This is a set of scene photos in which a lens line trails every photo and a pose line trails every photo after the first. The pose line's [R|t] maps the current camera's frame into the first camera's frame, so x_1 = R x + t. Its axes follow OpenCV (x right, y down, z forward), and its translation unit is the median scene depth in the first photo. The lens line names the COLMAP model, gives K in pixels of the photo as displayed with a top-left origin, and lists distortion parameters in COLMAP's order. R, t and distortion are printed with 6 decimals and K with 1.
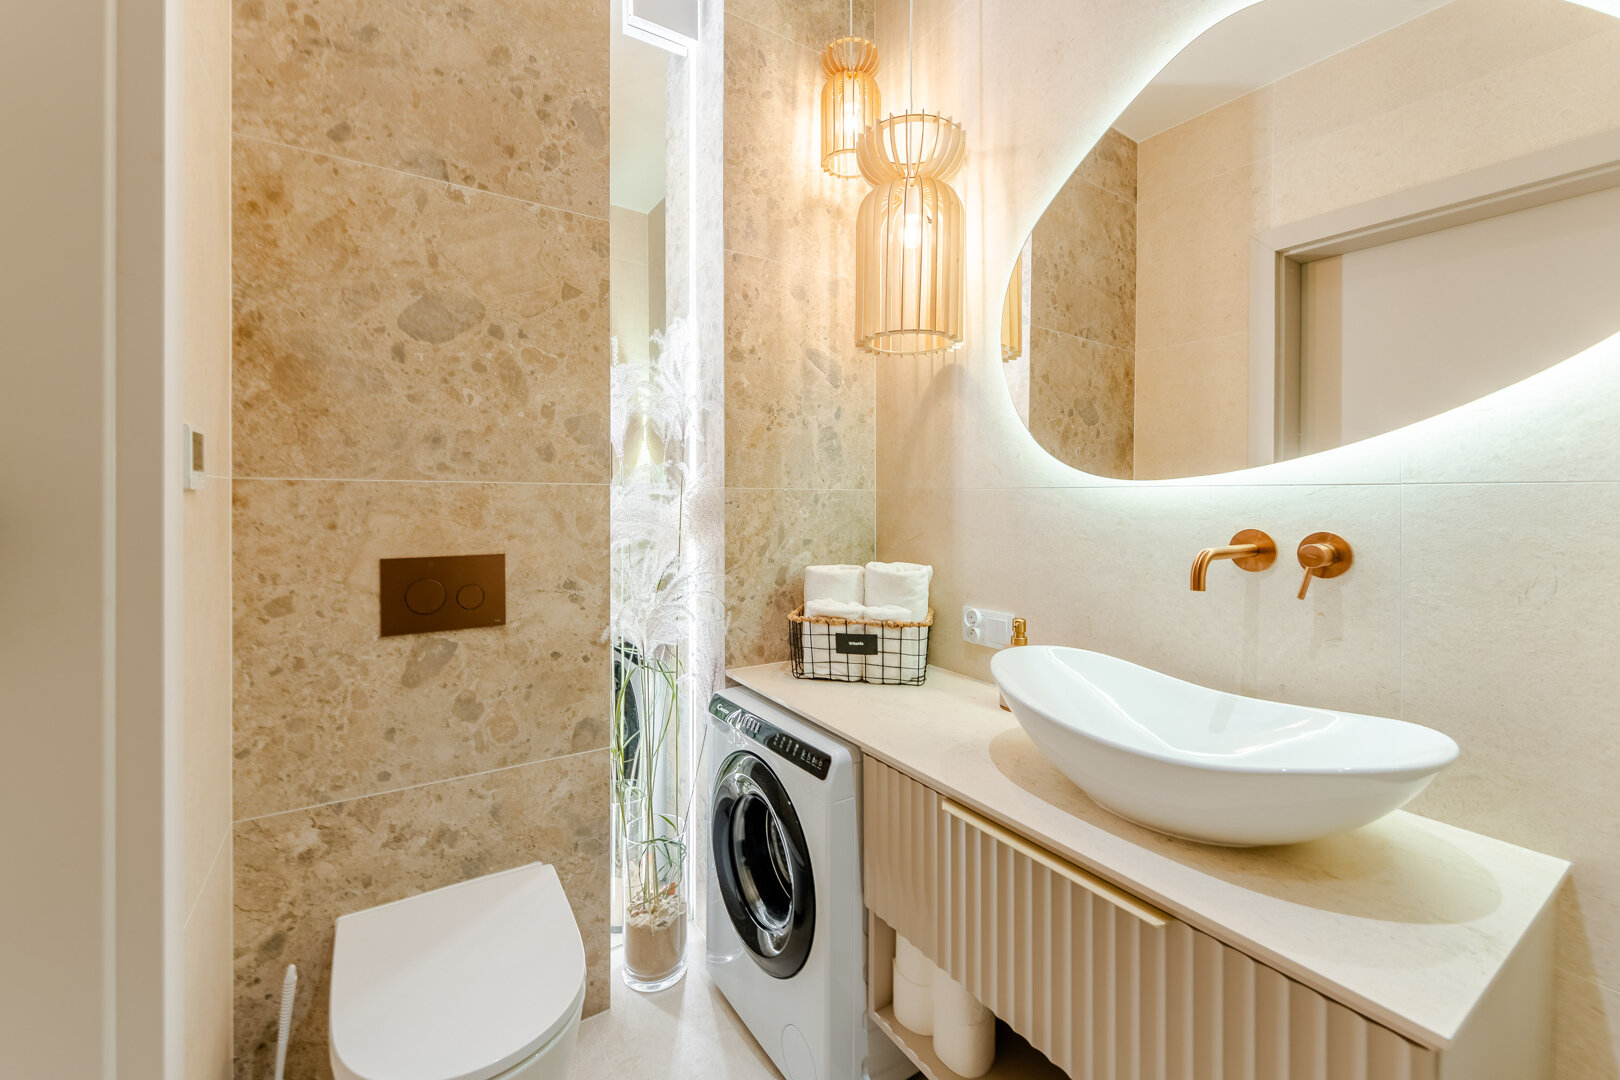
lens RADIAL K [[655.2, 0, 812.6], [0, 655.2, 499.8], [0, 0, 1]] dist [0.004208, -0.000579]
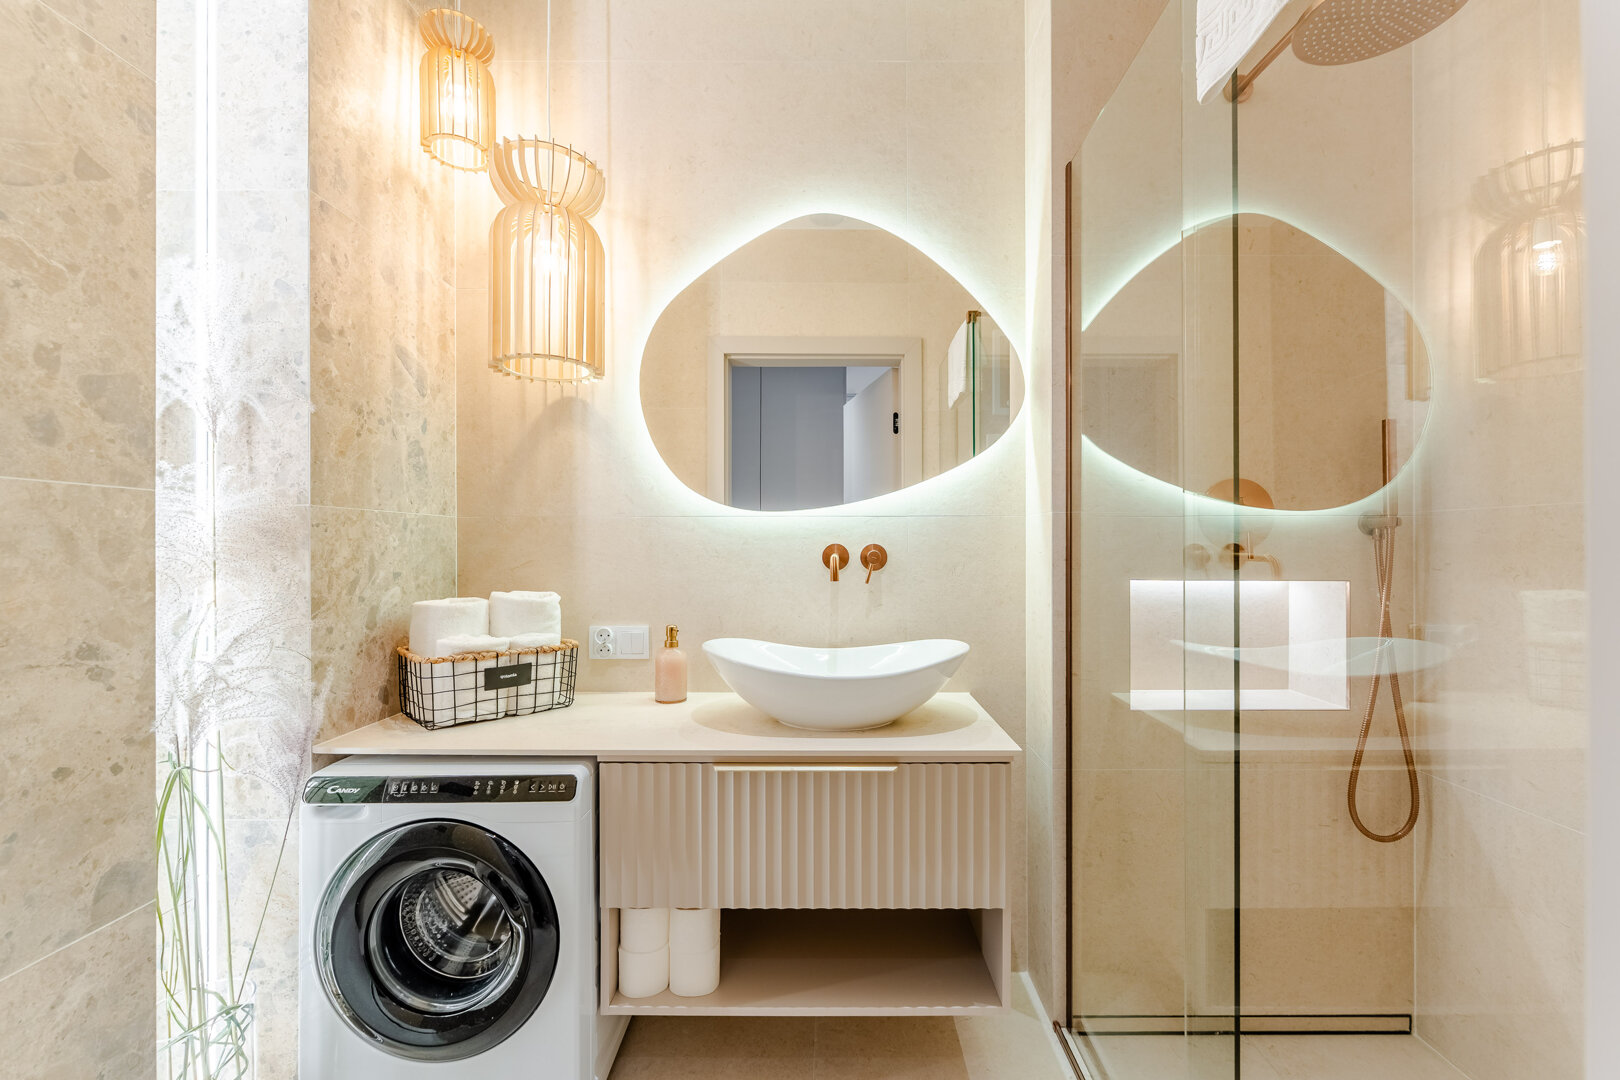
lens RADIAL K [[655.2, 0, 814.3], [0, 655.2, 542.9], [0, 0, 1]] dist [0.004208, -0.000579]
pose [[0.568885, -0.000746, 0.822417, -0.456328], [0.004543, 0.999987, -0.002235, 0.031610], [-0.822405, 0.005008, 0.568881, 0.098093]]
